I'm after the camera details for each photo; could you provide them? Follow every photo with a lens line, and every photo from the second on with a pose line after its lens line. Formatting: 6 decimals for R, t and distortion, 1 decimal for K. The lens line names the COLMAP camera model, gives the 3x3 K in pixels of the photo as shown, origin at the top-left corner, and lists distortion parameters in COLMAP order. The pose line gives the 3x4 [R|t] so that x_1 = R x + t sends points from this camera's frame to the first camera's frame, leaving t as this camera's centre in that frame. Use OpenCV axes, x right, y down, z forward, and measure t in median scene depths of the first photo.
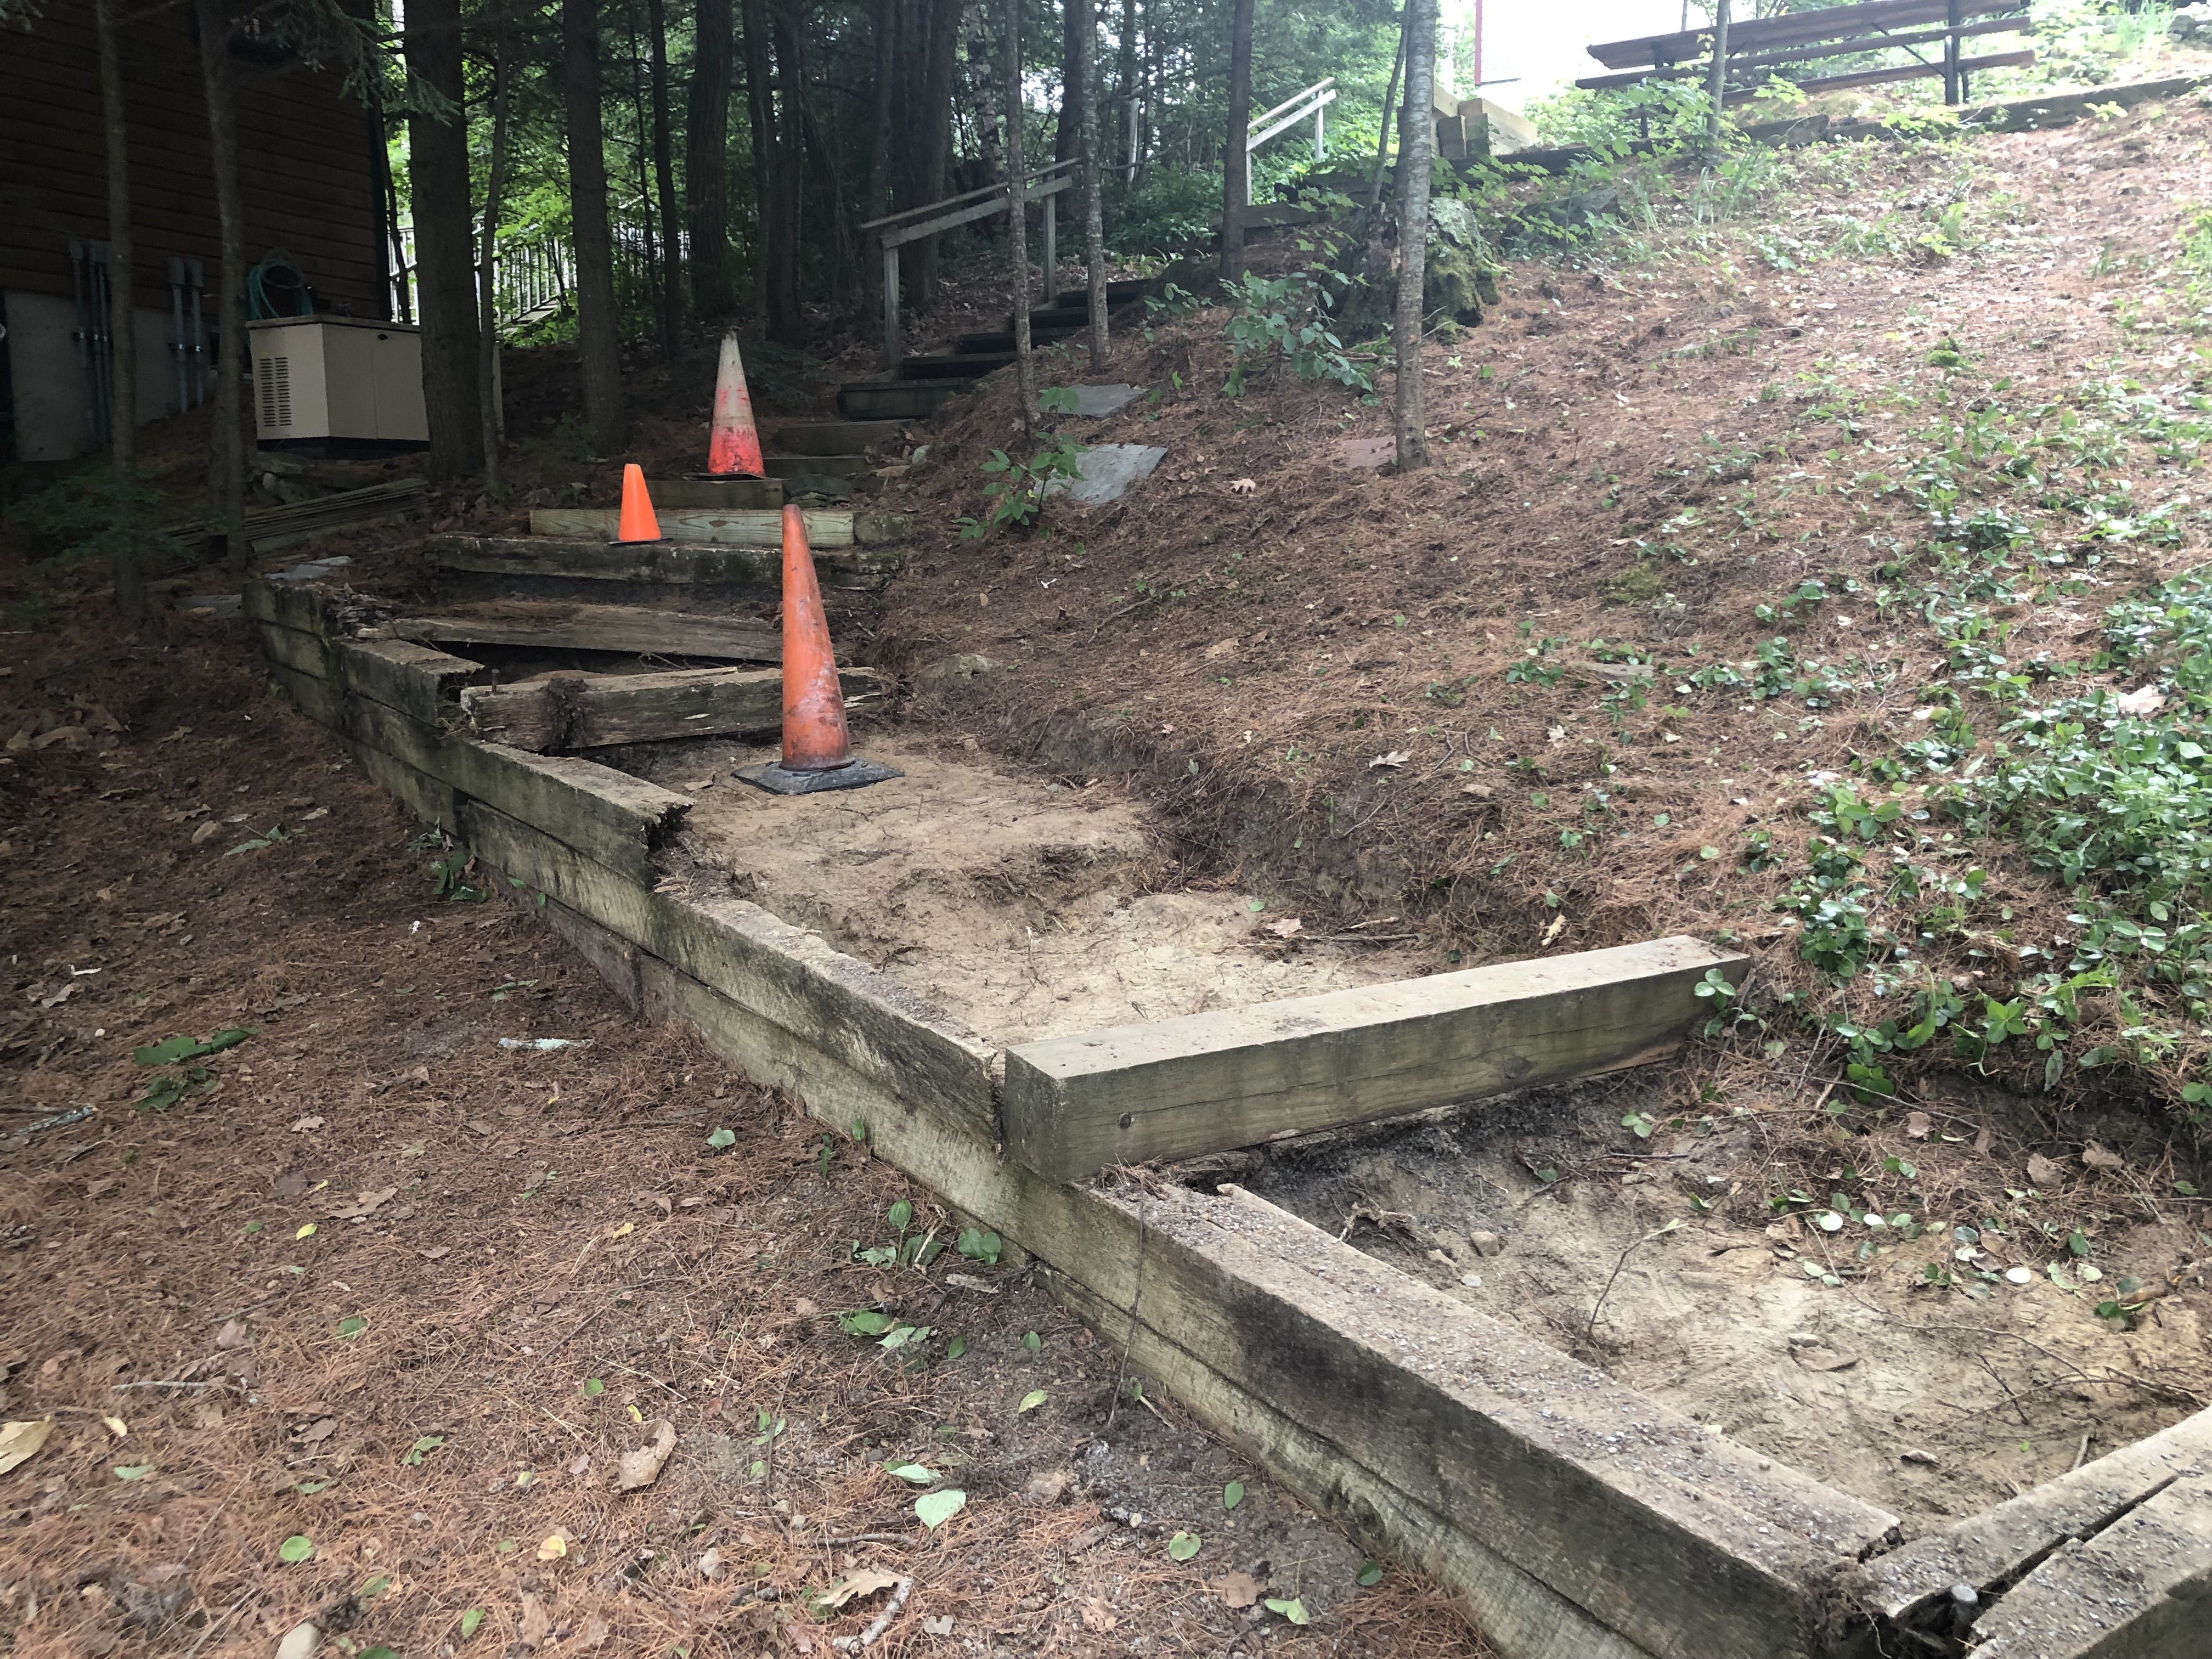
lens RADIAL K [[1844.0, 0, 1106.0], [0, 1844.0, 829.5], [0, 0, 1]] dist [-0.059754, 0.131171]
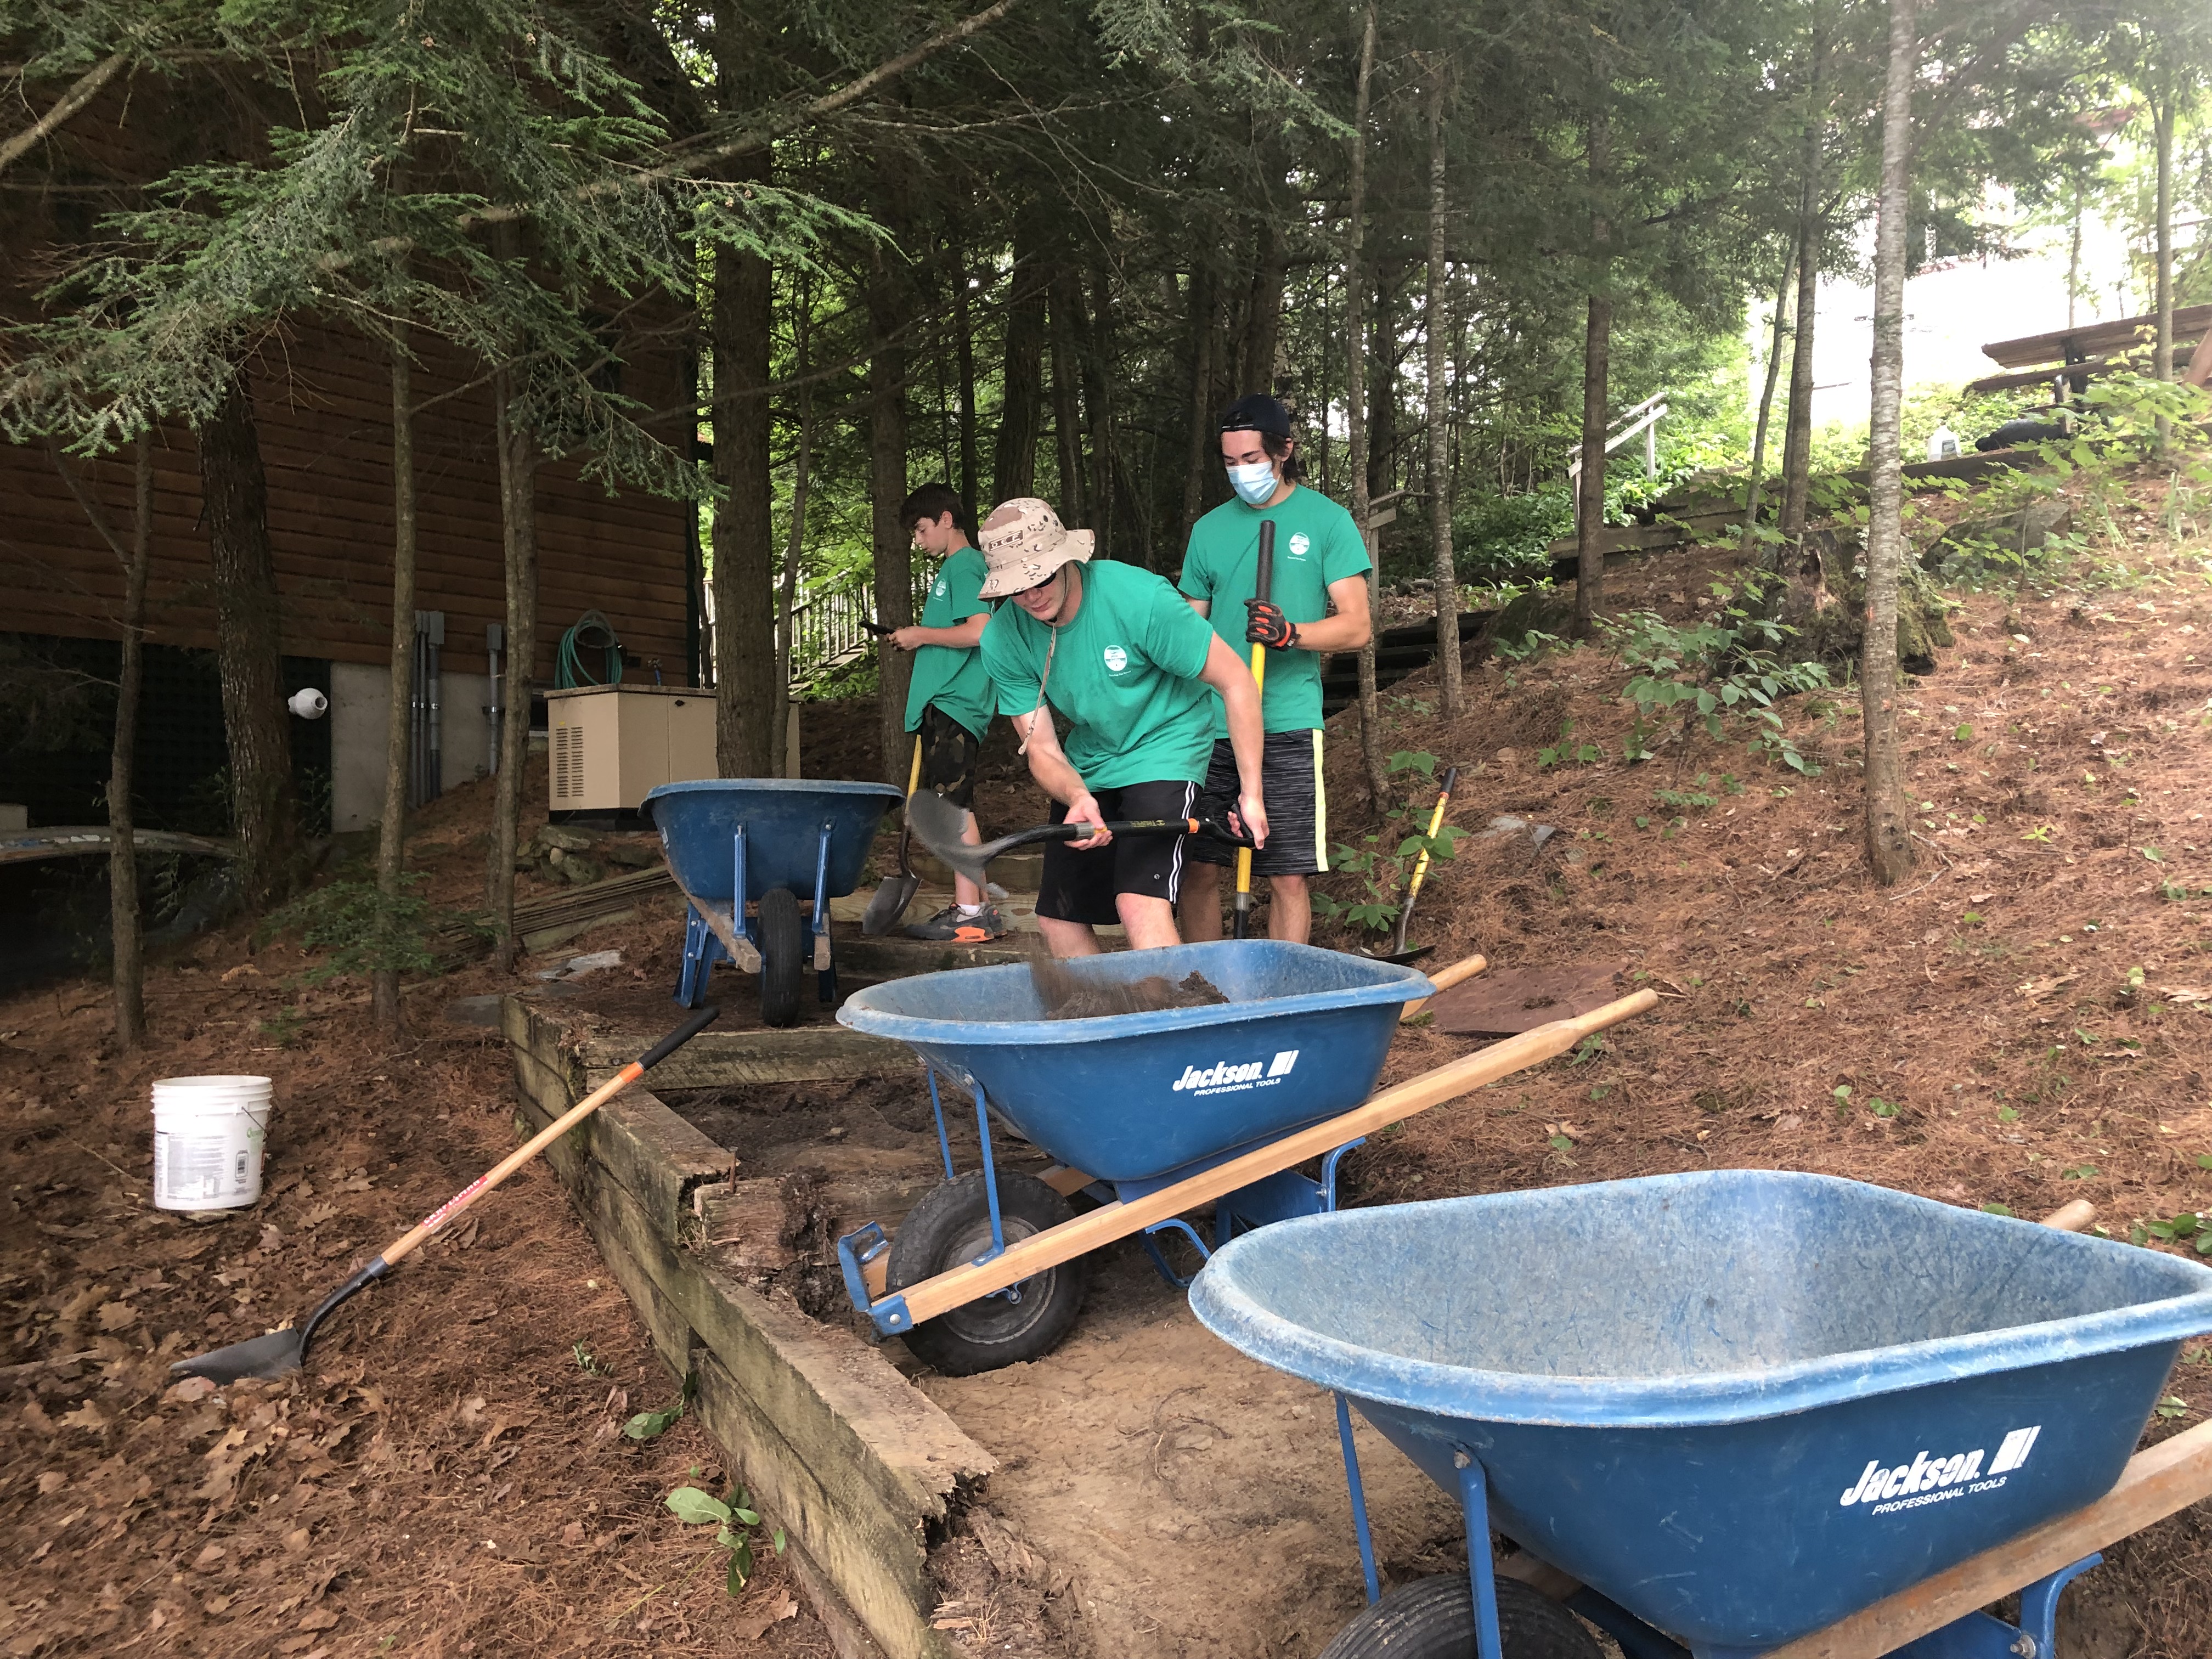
lens RADIAL K [[1785.9, 0, 1138.1], [0, 1785.9, 836.5], [0, 0, 1]] dist [0.006546, -0.004727]
pose [[0.990353, -0.017192, -0.137497, -0.031140], [-0.004064, 0.988243, -0.152837, -0.058991], [0.138508, 0.151922, 0.978640, 0.132667]]
